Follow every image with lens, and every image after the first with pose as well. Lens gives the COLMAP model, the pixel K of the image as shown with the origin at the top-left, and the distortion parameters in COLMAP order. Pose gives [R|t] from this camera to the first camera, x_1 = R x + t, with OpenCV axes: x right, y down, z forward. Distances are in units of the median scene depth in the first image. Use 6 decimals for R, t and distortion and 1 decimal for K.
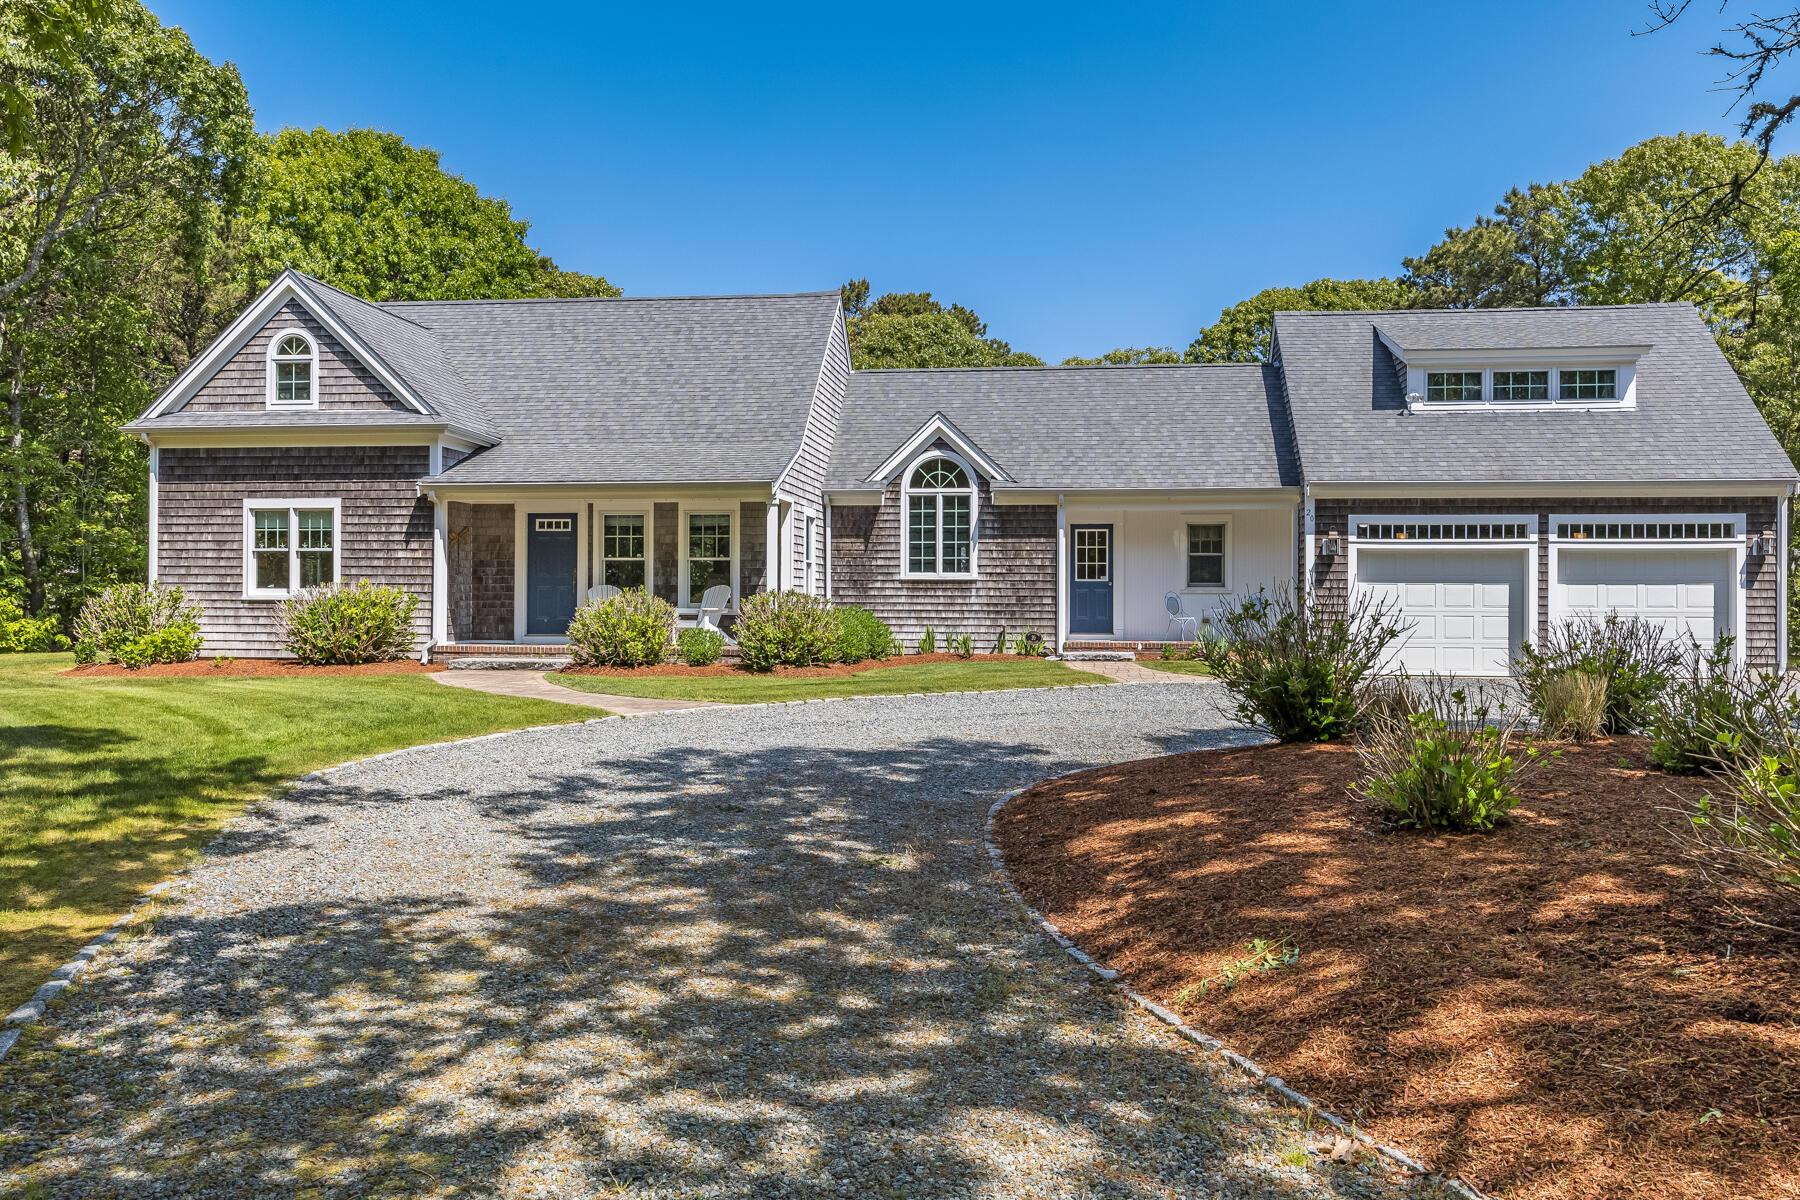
lens RADIAL K [[1423.9, 0, 900.0], [0, 1423.9, 600.0], [0, 0, 1]] dist [-0.012487, -0.008995]
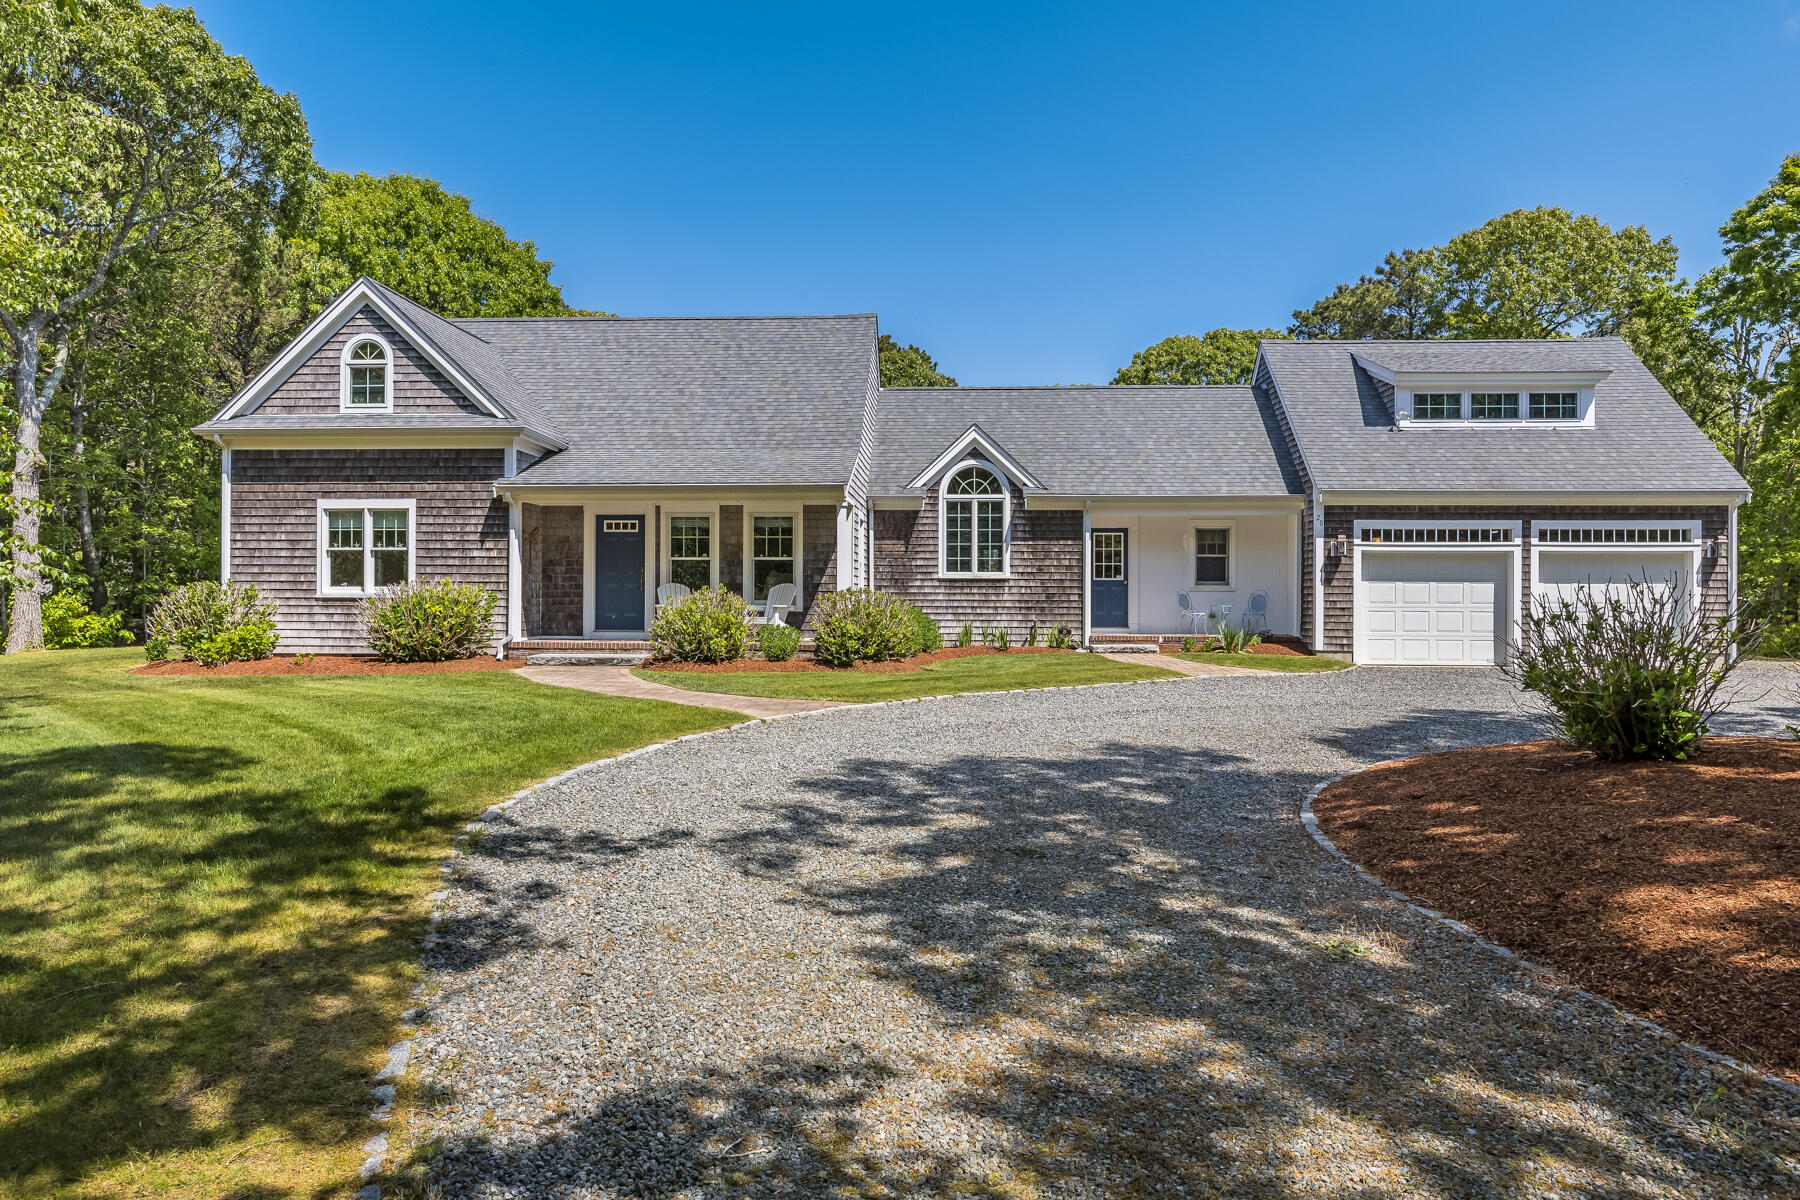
lens RADIAL K [[1138.2, 0, 900.0], [0, 1138.2, 600.0], [0, 0, 1]] dist [-0.021070, 0.000545]
pose [[0.996948, -0.000858, 0.078062, -0.102875], [0.000565, 0.999993, 0.003777, -0.001226], [-0.078065, -0.003722, 0.996941, 0.145675]]
